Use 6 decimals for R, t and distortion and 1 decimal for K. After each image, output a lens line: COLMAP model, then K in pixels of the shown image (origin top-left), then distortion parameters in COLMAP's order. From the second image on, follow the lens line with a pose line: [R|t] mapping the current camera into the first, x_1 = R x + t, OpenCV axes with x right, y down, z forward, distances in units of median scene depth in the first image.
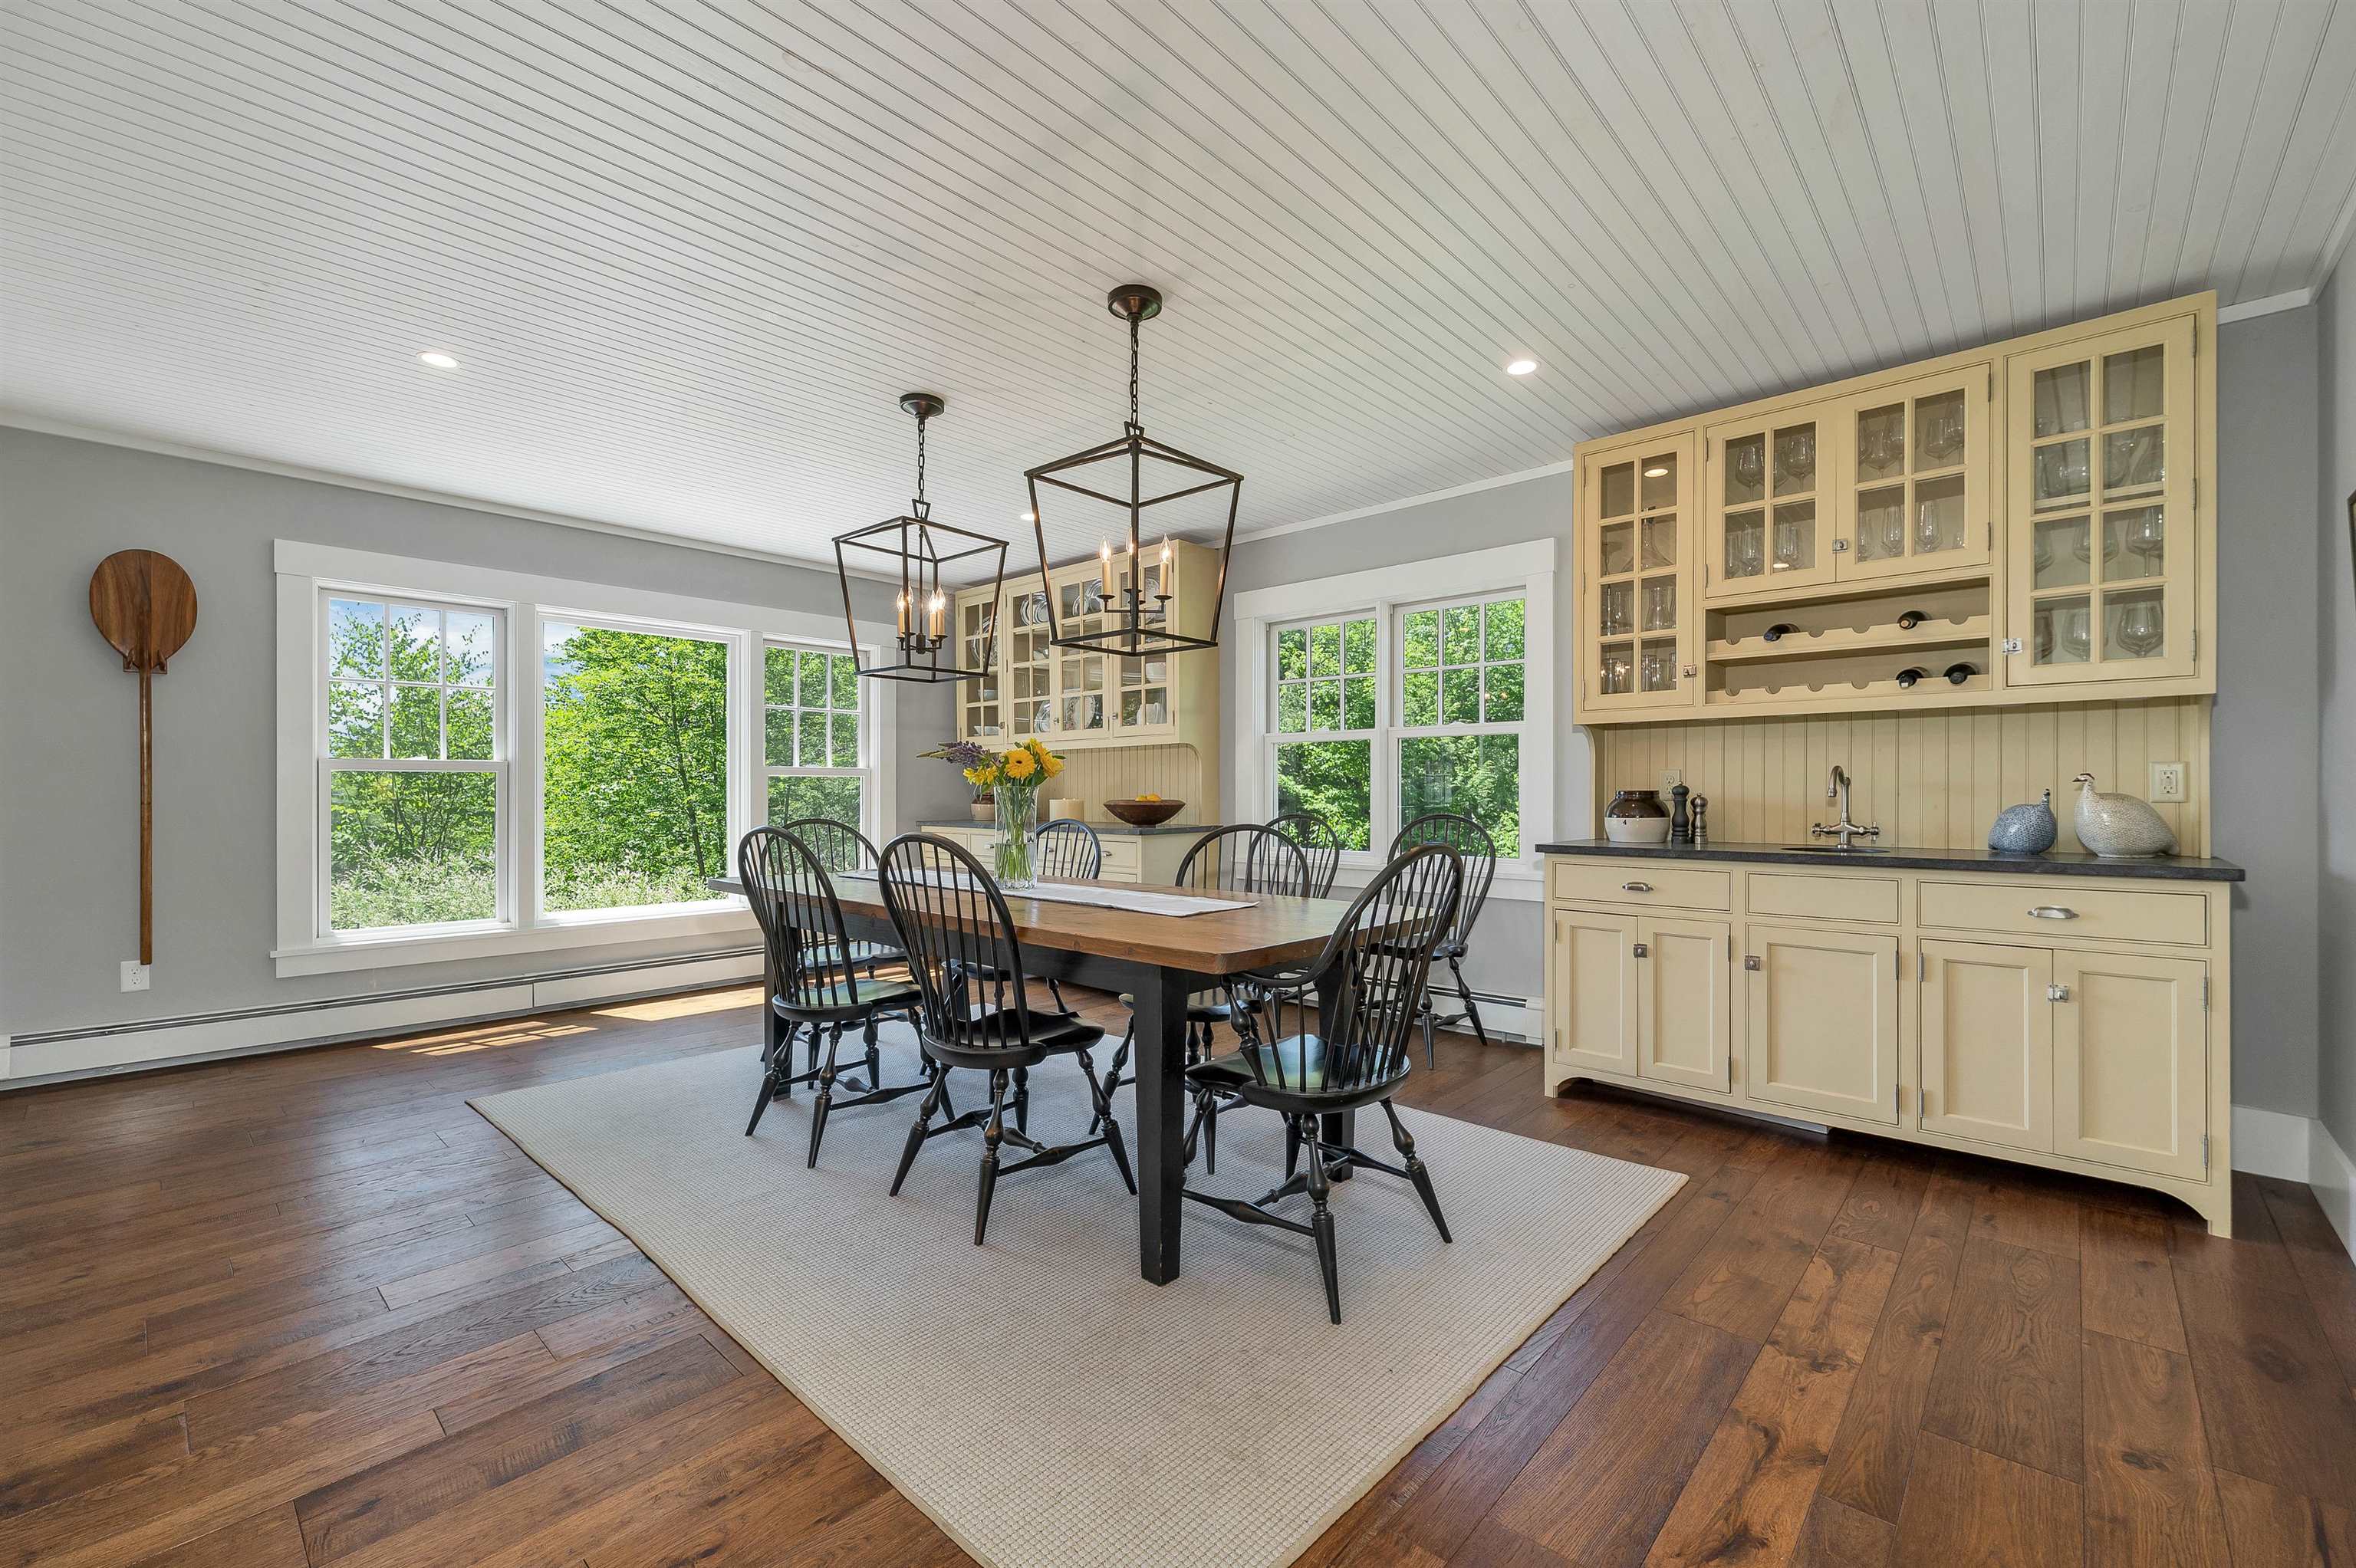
lens RADIAL K [[993.3, 0, 1185.2], [0, 993.3, 783.6], [0, 0, 1]] dist [0.001149, -0.000517]
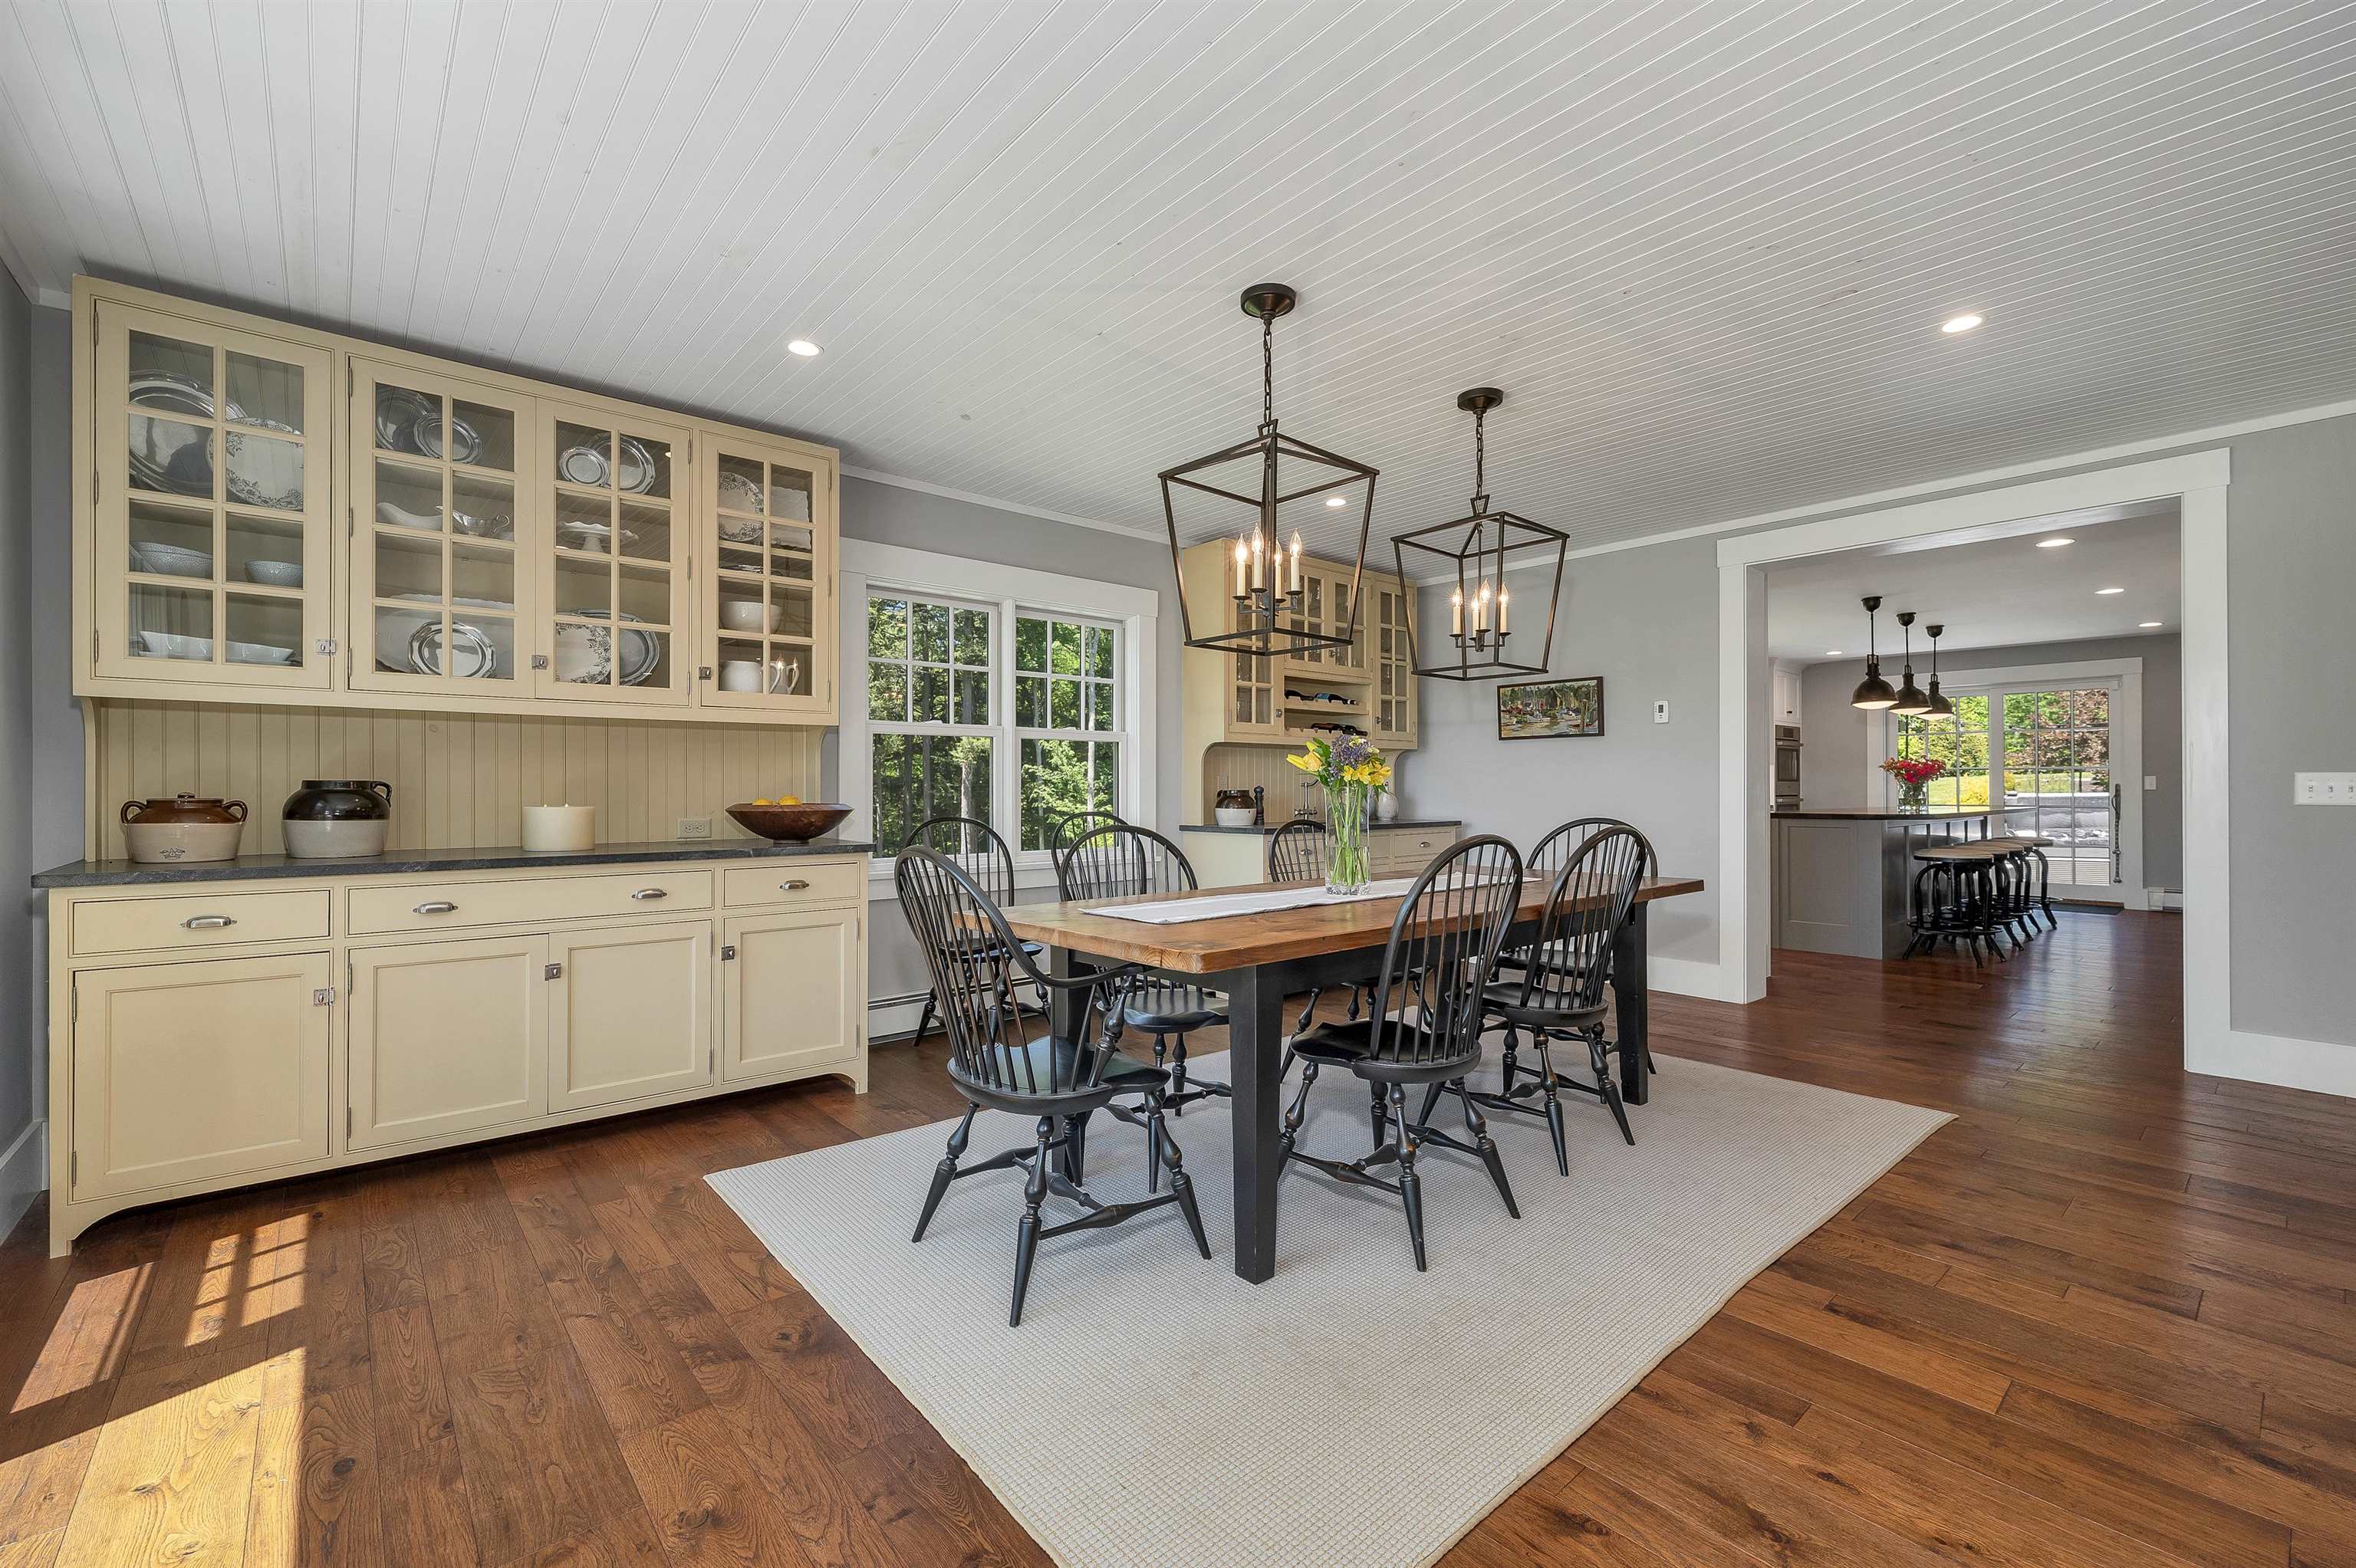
lens RADIAL K [[993.3, 0, 1181.6], [0, 993.3, 785.4], [0, 0, 1]] dist [0.001149, -0.000517]
pose [[0.105447, 0.007195, 0.994399, -0.370411], [-0.006230, 0.999959, -0.006575, 0.003749], [-0.994405, -0.005502, 0.105487, 0.346720]]
